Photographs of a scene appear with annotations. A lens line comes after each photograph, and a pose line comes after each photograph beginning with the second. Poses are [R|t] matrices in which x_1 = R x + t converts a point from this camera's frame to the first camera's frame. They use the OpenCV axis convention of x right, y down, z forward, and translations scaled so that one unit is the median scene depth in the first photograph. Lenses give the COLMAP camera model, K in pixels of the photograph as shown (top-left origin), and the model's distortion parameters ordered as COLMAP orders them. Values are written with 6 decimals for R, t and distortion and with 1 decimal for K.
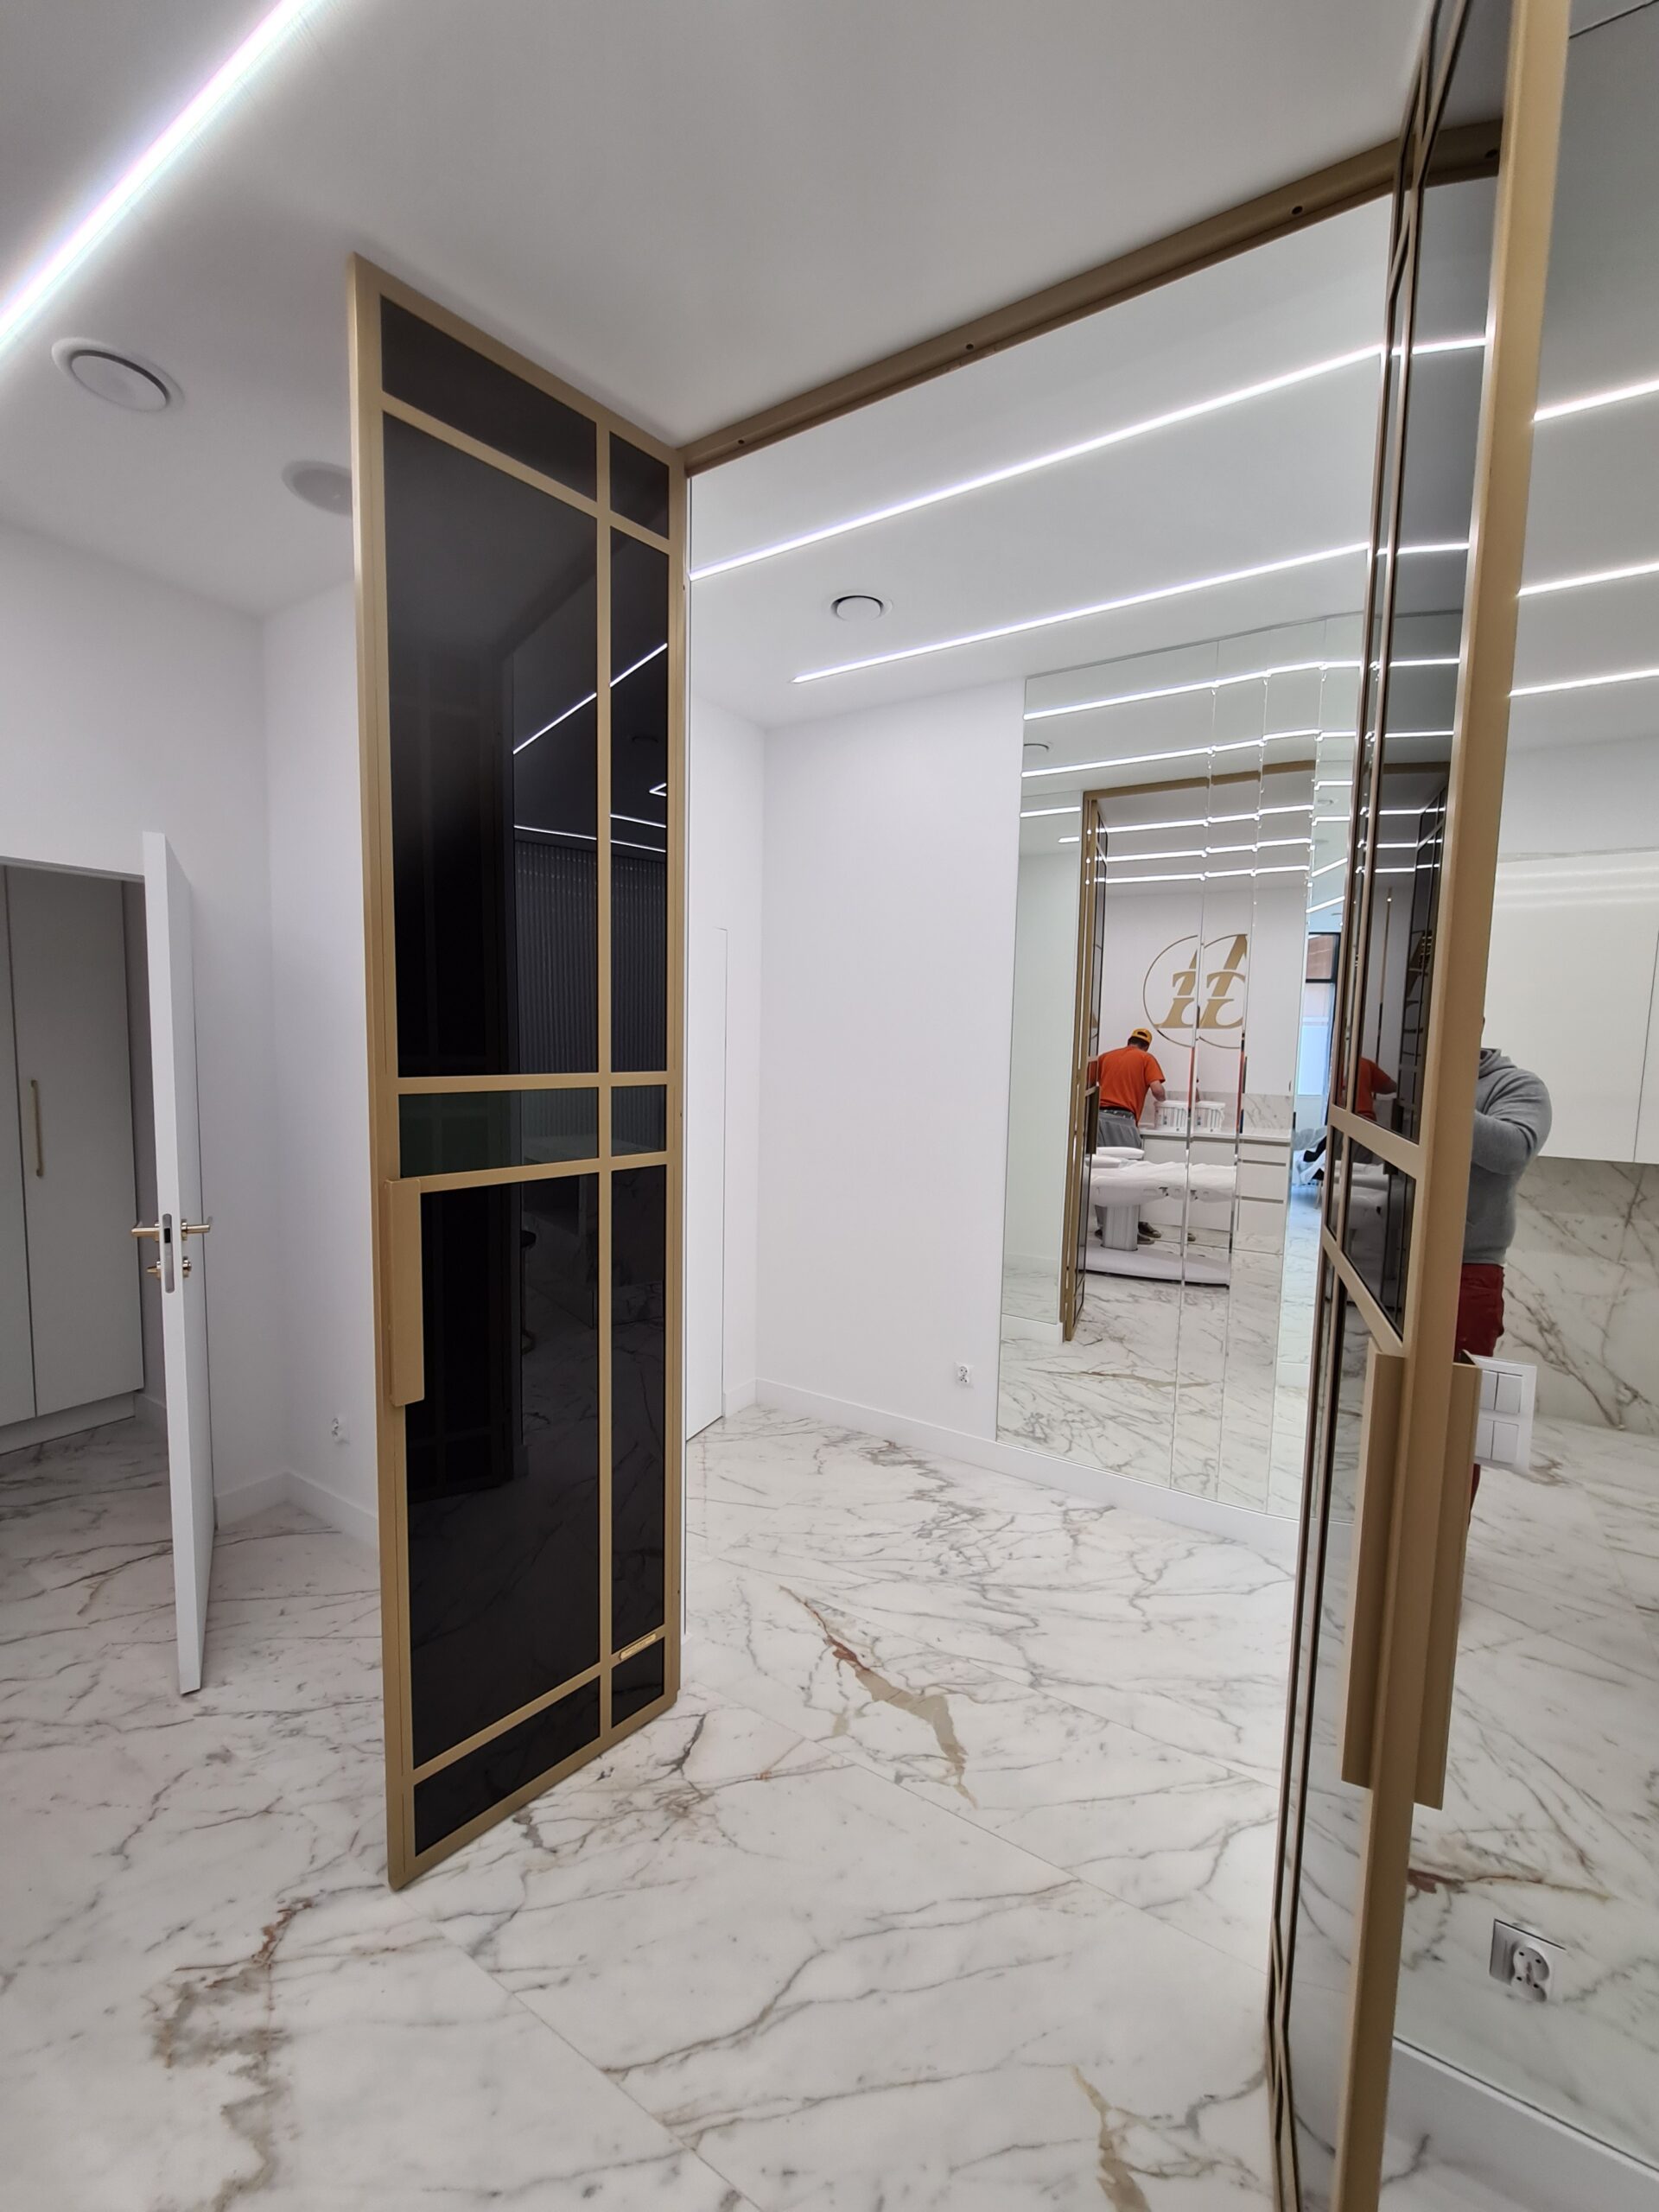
lens RADIAL K [[899.6, 0, 820.6], [0, 899.6, 1116.2], [0, 0, 1]] dist [0.000323, 0.000306]
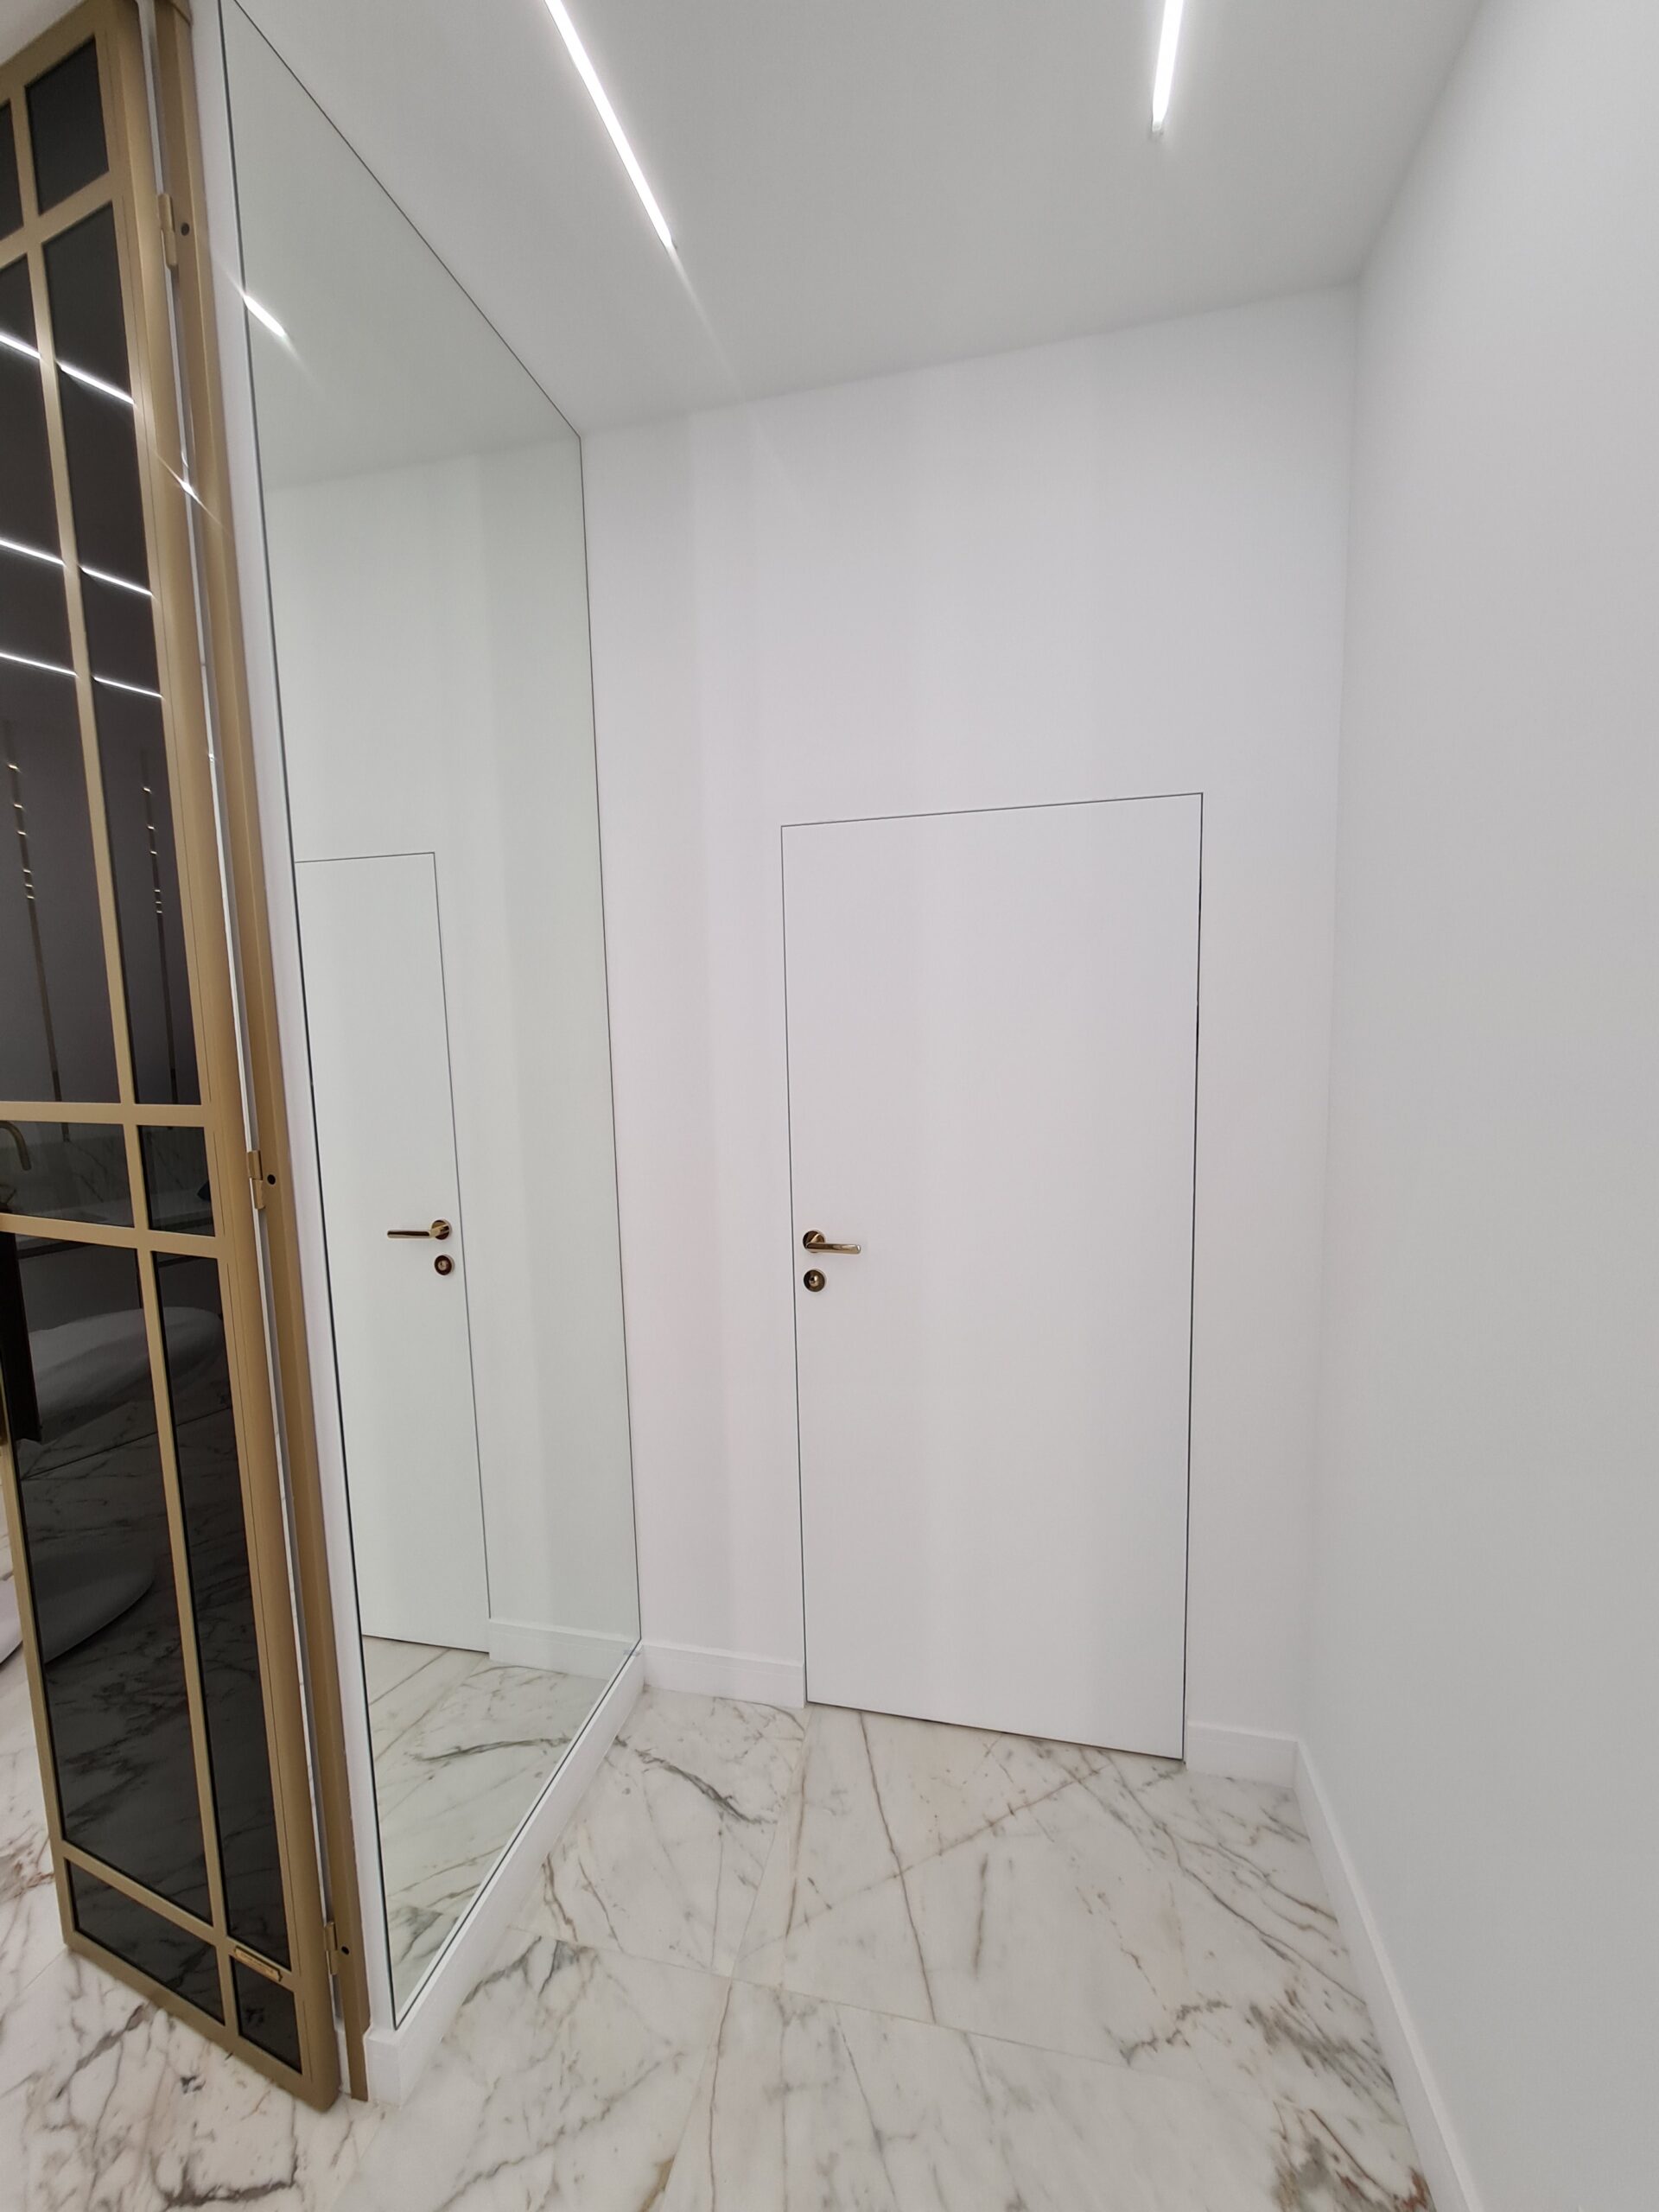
lens RADIAL K [[899.6, 0, 820.6], [0, 899.6, 1116.2], [0, 0, 1]] dist [0.000323, 0.000306]
pose [[0.329785, 0.071088, -0.941376, 0.392298], [-0.052380, 0.997003, 0.056939, -0.072901], [0.942602, 0.030531, 0.332520, 0.874614]]
